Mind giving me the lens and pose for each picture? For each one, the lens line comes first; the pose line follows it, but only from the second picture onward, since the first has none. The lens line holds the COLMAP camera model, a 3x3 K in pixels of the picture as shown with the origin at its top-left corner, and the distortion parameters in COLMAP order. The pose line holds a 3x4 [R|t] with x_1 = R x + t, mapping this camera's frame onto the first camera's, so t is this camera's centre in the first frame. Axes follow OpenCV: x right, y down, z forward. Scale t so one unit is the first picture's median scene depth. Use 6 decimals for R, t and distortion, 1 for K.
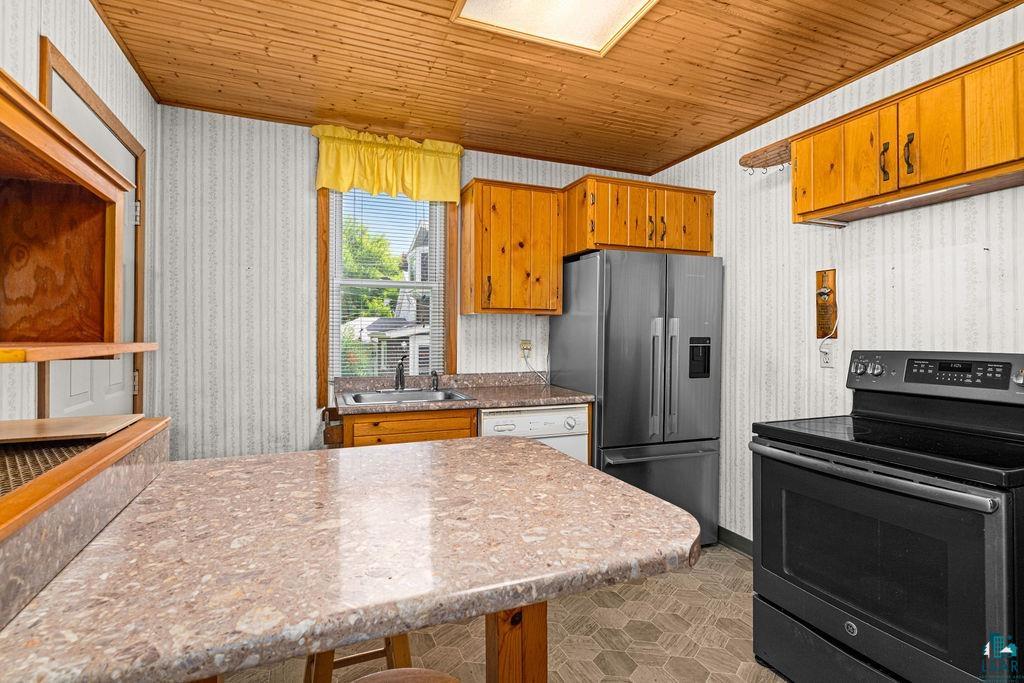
lens RADIAL K [[501.0, 0, 507.2], [0, 501.0, 336.8], [0, 0, 1]] dist [0.002491, 0.002548]
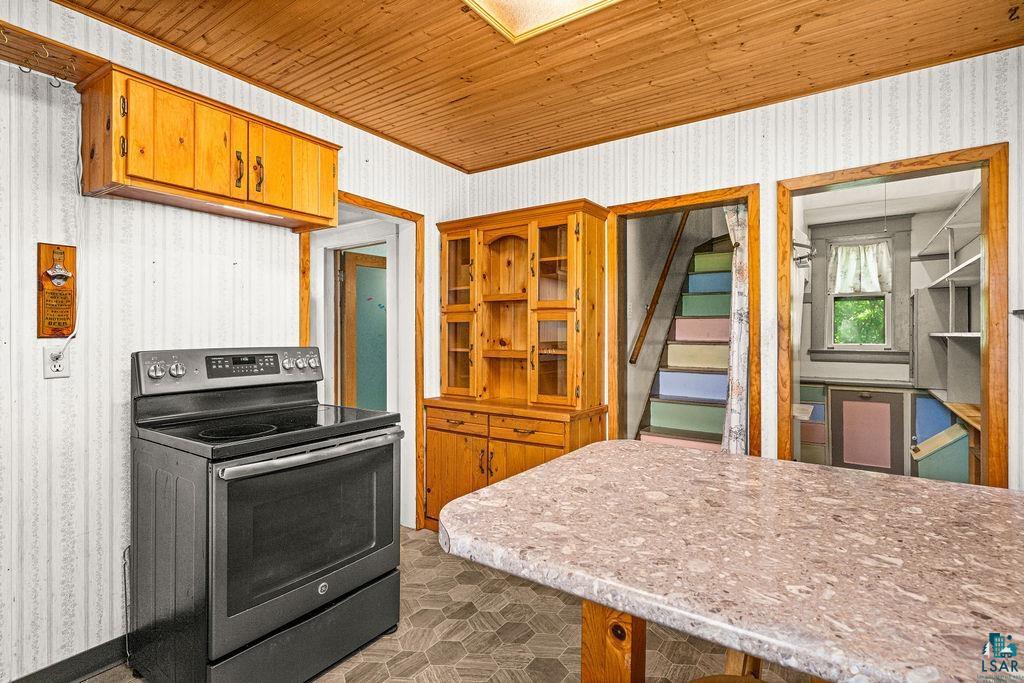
lens RADIAL K [[501.0, 0, 514.4], [0, 501.0, 335.1], [0, 0, 1]] dist [0.002491, 0.002548]
pose [[-0.563156, -0.006810, 0.826323, -0.431069], [-0.001483, 0.999973, 0.007231, -0.009055], [-0.826349, 0.002847, -0.563151, 1.081138]]
